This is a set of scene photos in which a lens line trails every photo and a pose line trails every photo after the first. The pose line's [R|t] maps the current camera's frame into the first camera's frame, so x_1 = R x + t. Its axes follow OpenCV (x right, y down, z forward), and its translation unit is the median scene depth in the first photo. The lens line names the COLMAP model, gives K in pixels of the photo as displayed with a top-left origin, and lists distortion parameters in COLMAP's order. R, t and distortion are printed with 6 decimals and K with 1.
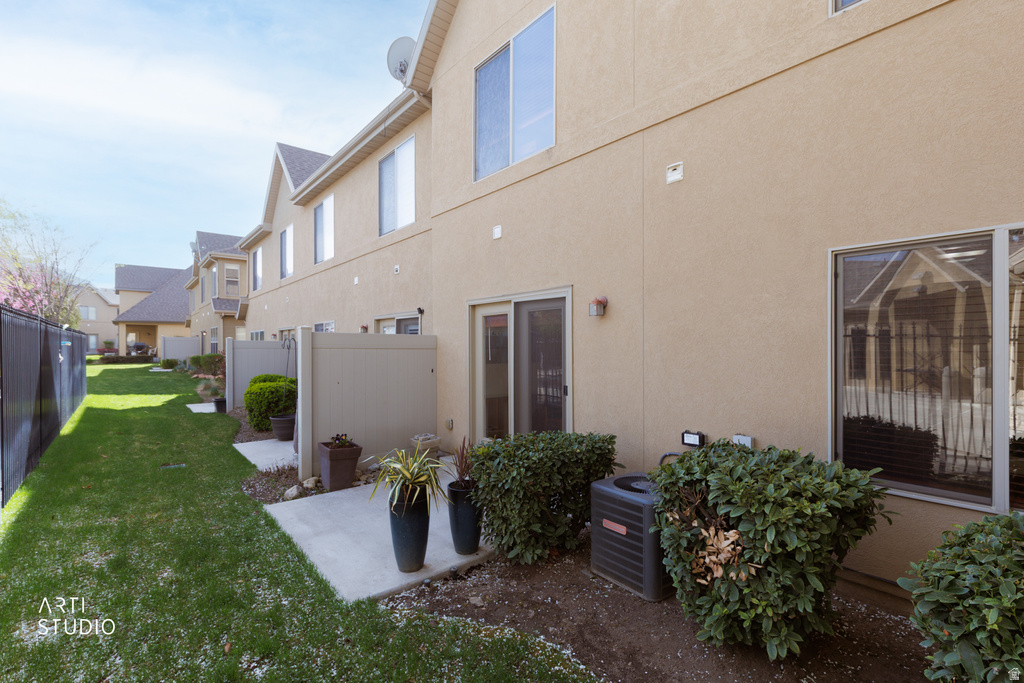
lens RADIAL K [[454.5, 0, 512.2], [0, 454.5, 347.0], [0, 0, 1]] dist [0.001886, 0.000095]
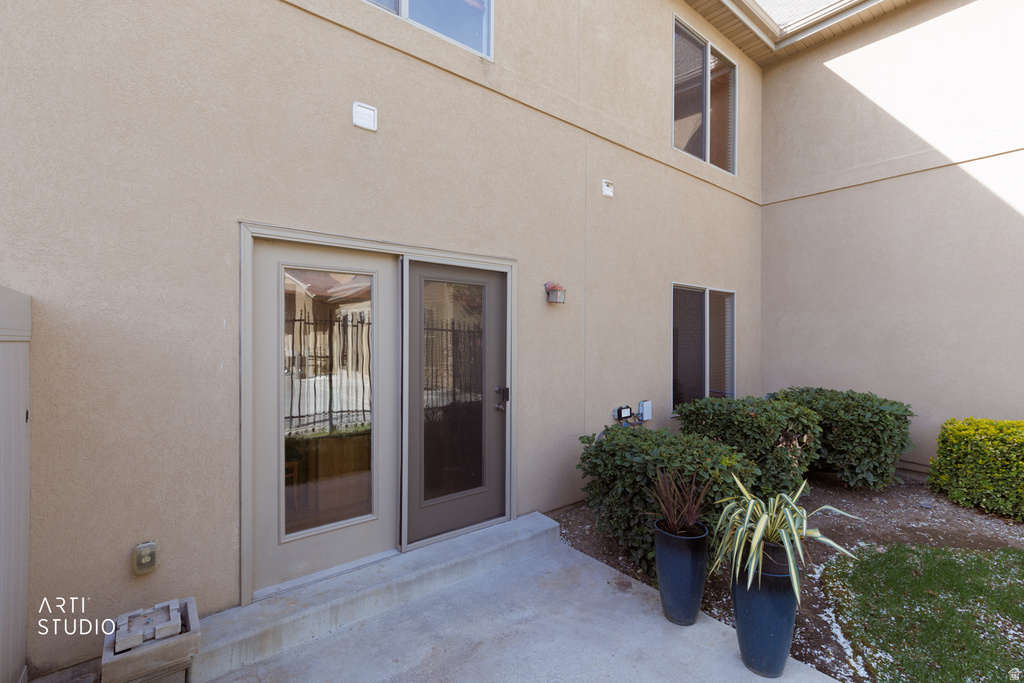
lens RADIAL K [[454.5, 0, 512.0], [0, 454.5, 338.6], [0, 0, 1]] dist [0.001886, 0.000095]
pose [[0.034689, 0.004529, 0.999388, -0.757603], [-0.003166, 0.999985, -0.004422, 0.005795], [-0.999393, -0.003011, 0.034703, 1.126670]]
